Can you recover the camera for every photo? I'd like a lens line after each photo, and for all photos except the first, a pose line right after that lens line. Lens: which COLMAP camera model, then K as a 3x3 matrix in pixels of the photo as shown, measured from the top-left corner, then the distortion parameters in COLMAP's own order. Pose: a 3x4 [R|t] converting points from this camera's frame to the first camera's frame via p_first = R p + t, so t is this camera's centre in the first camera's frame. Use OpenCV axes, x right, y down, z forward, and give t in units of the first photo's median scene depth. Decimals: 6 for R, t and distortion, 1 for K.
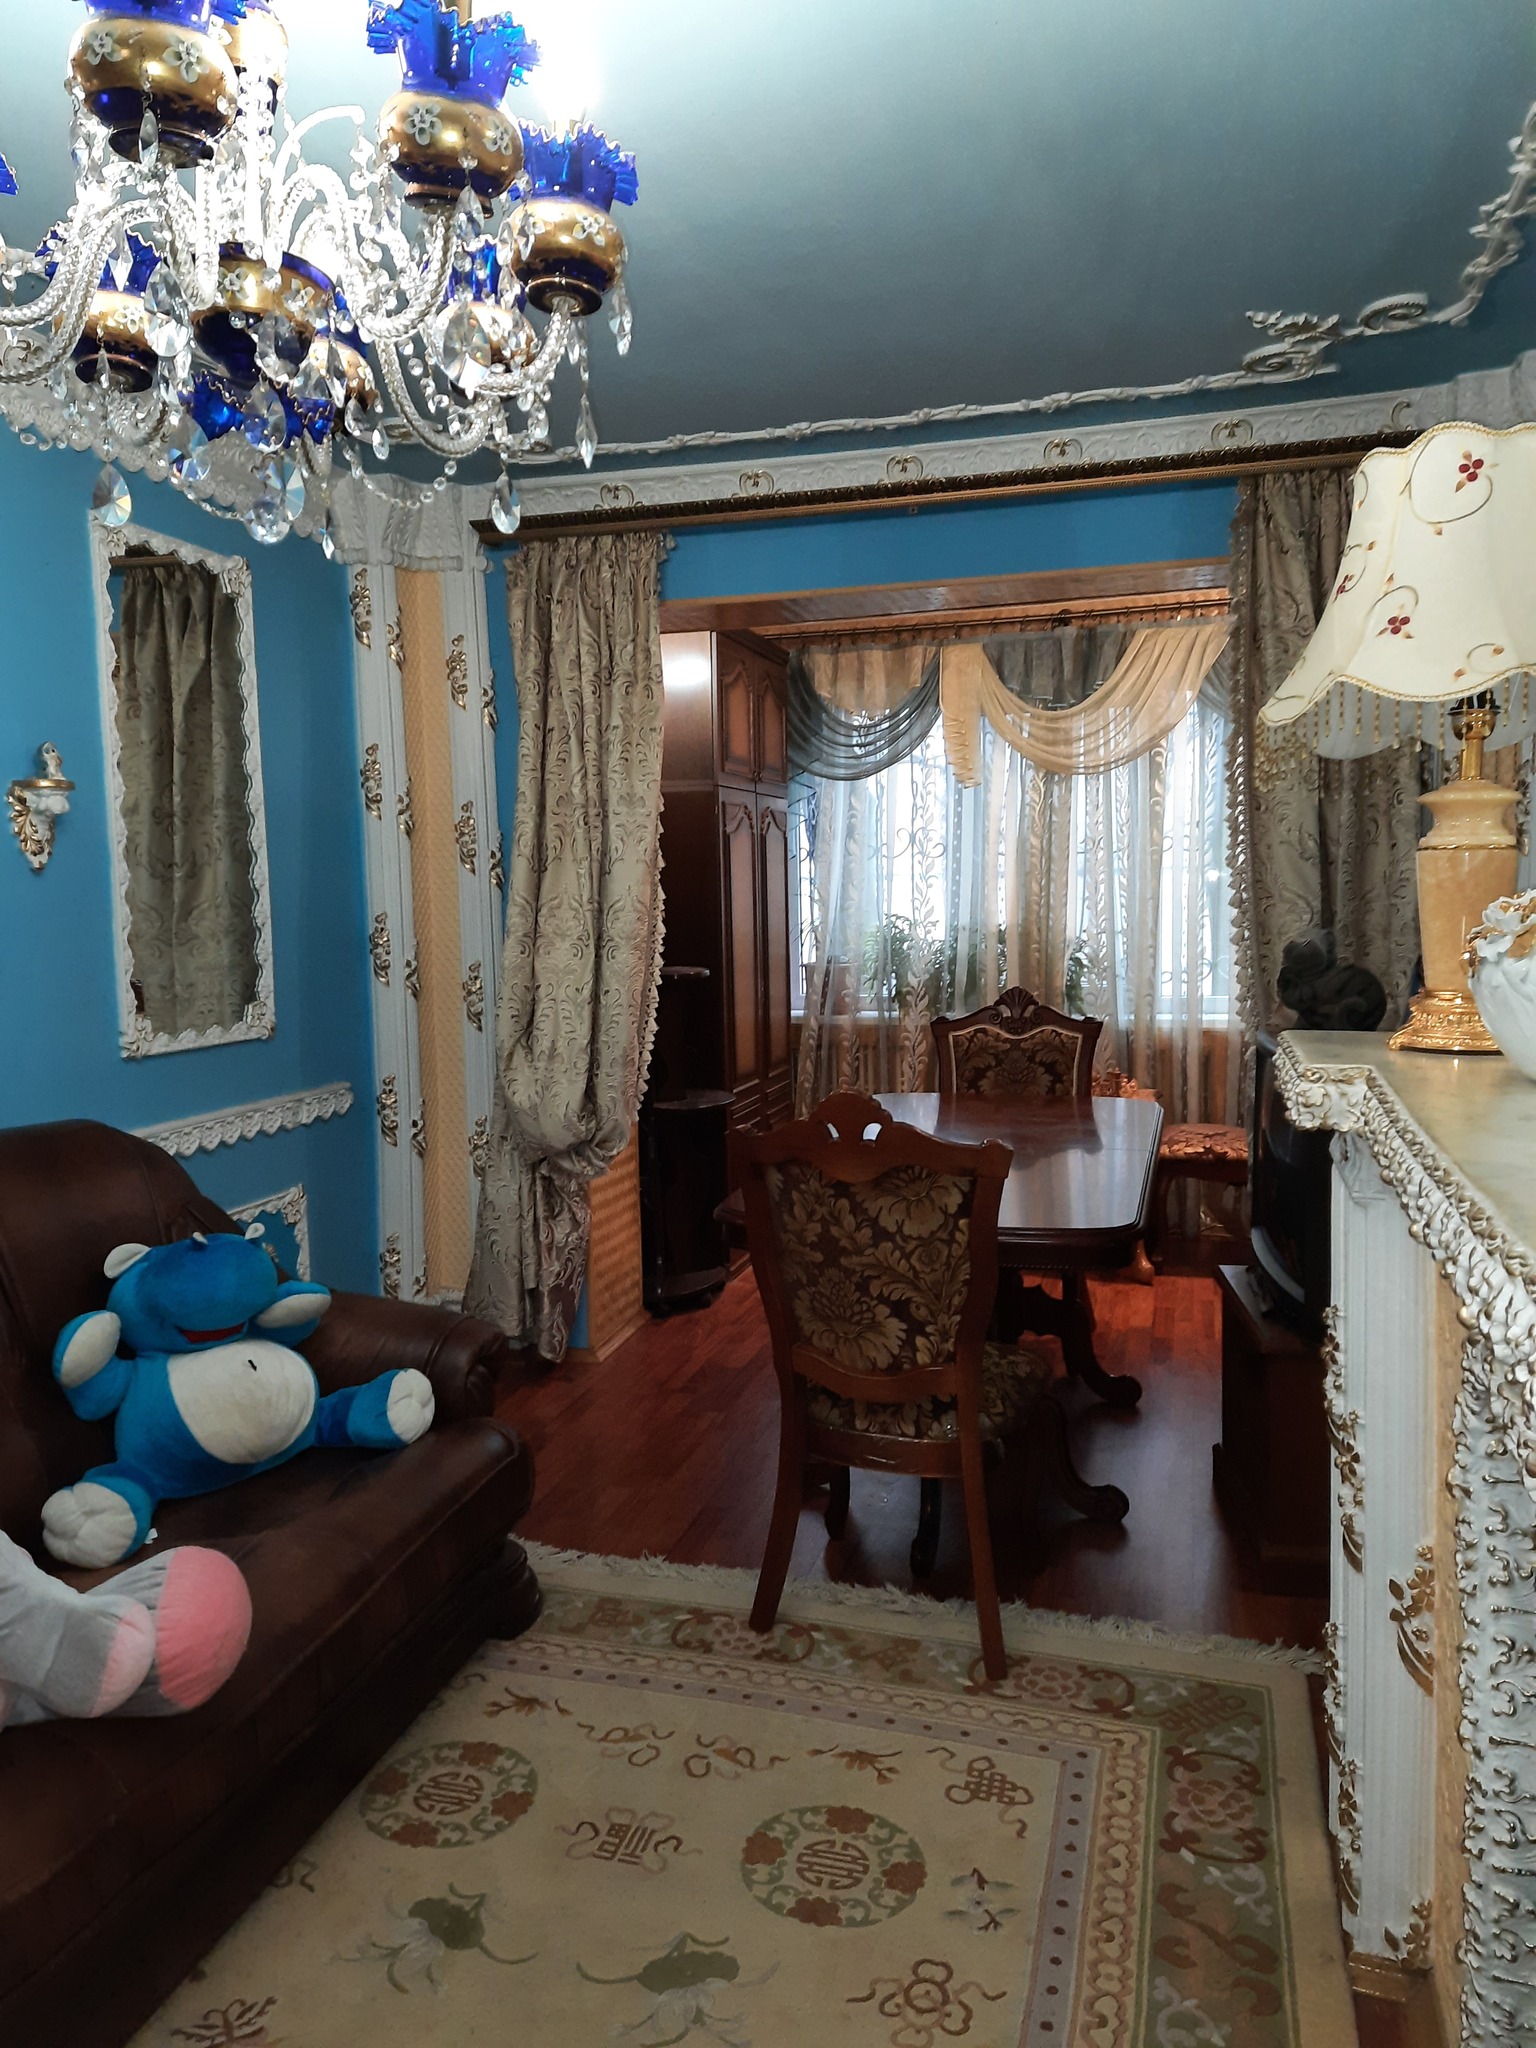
lens RADIAL K [[1448.6, 0, 759.8], [0, 1448.6, 1028.5], [0, 0, 1]] dist [0.129056, -0.149379]
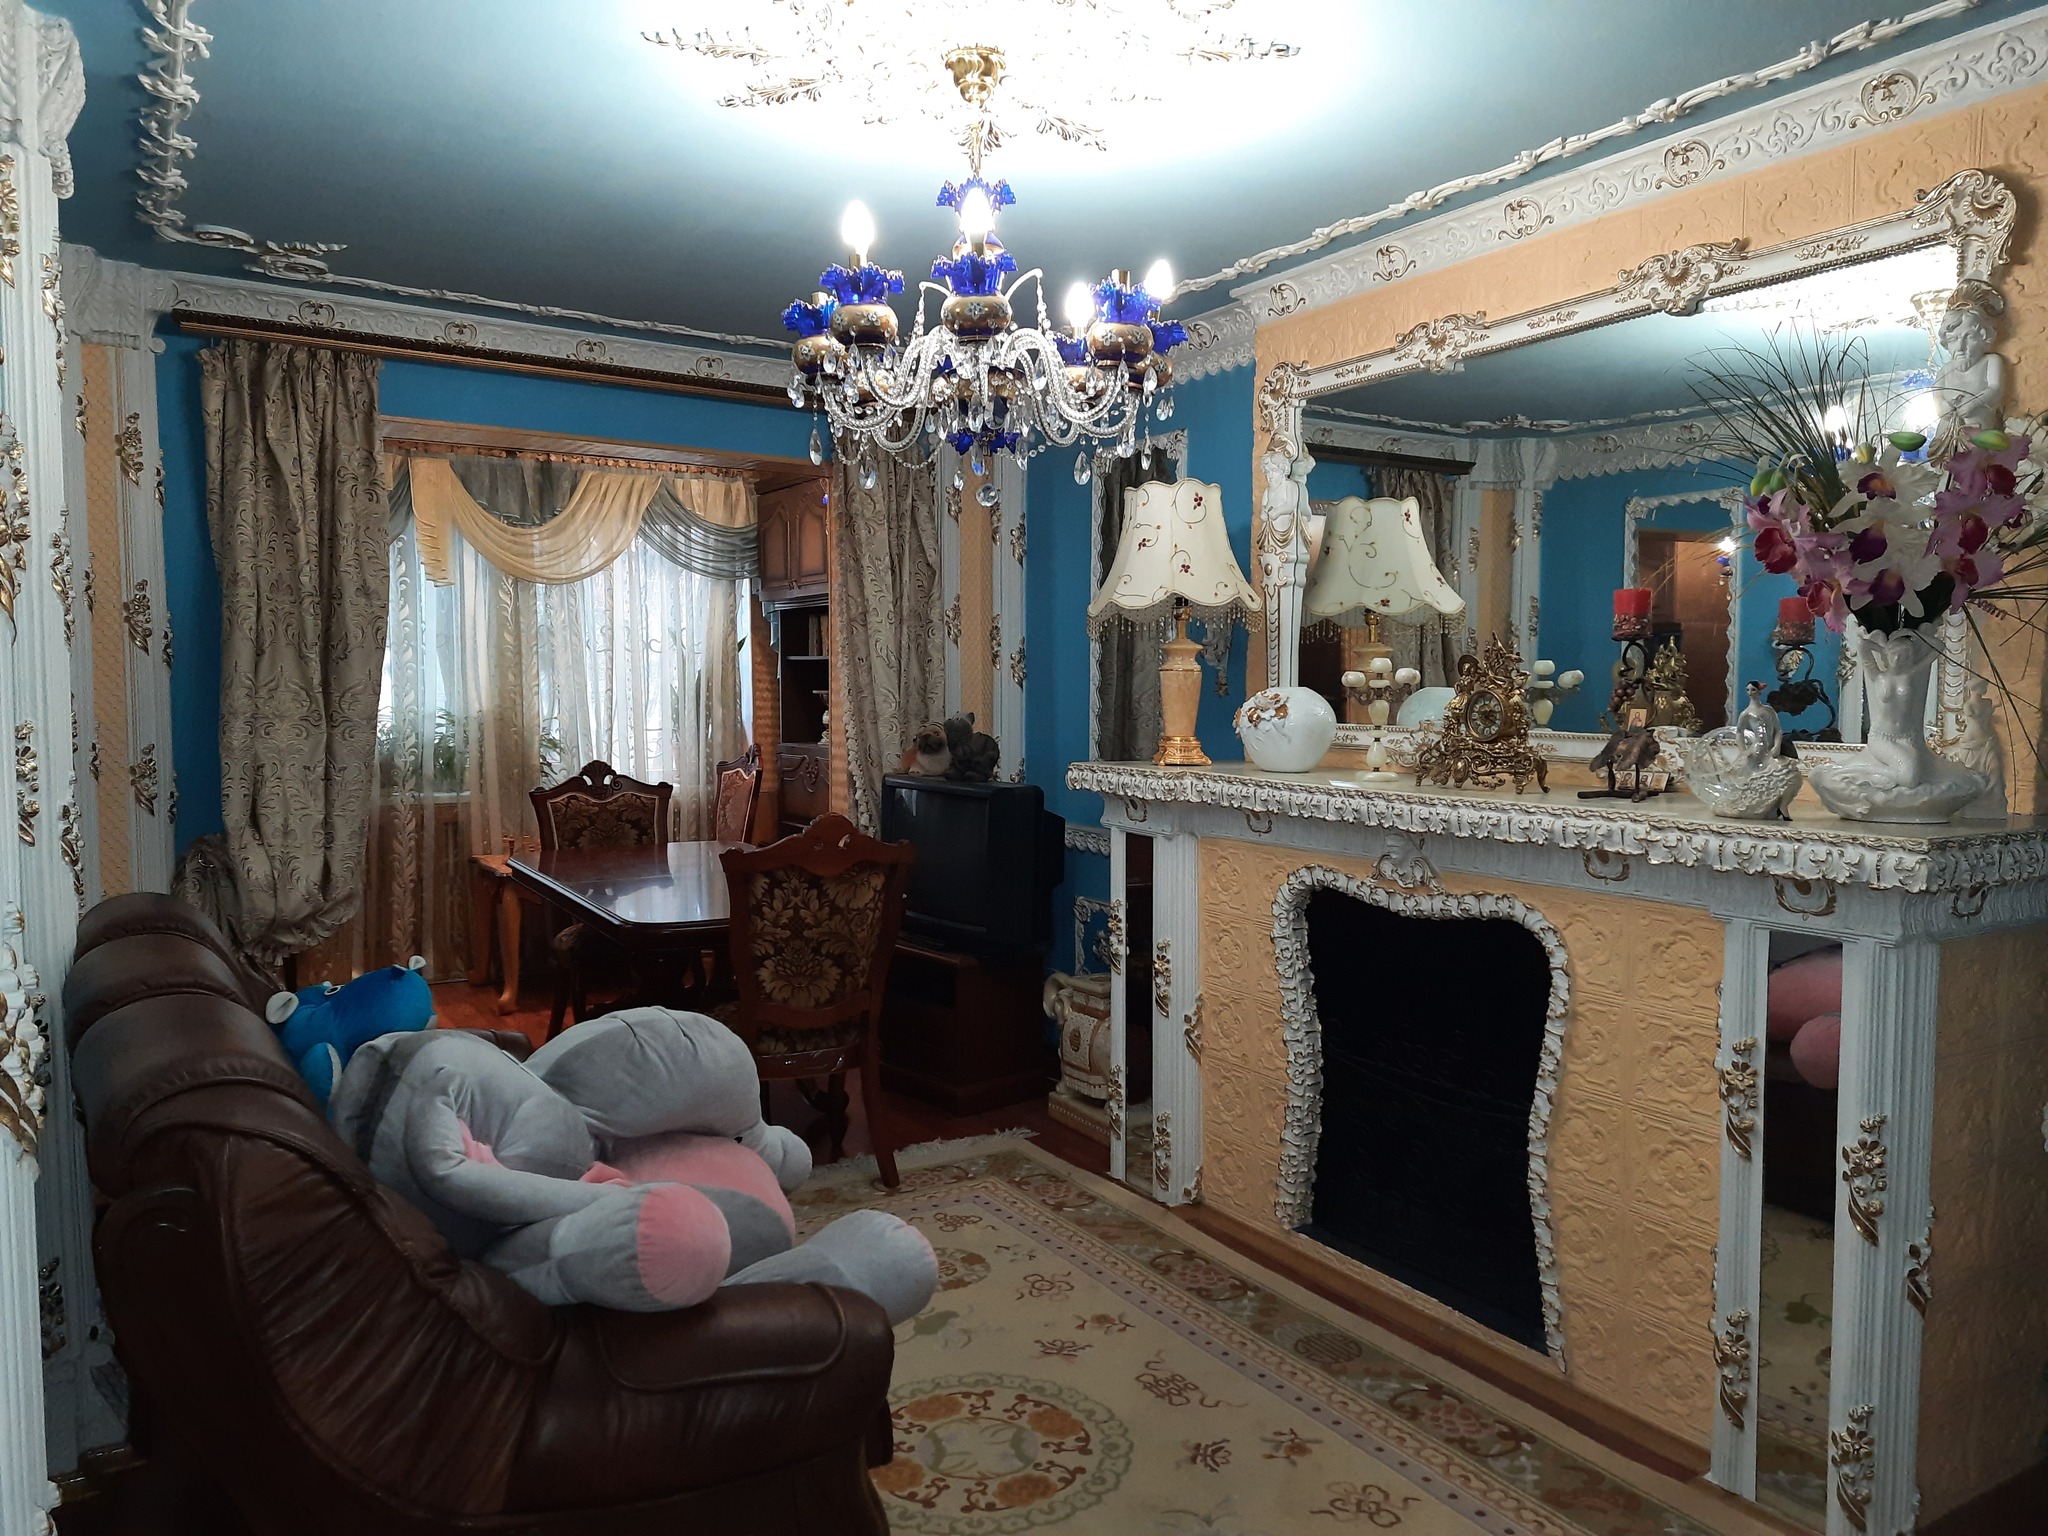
lens RADIAL K [[1448.6, 0, 1039.1], [0, 1448.6, 782.0], [0, 0, 1]] dist [0.129056, -0.149379]
pose [[0.659369, -0.034632, 0.751022, -0.669417], [0.055727, 0.998442, -0.002885, 0.018124], [-0.749752, 0.043755, 0.660271, -0.120068]]
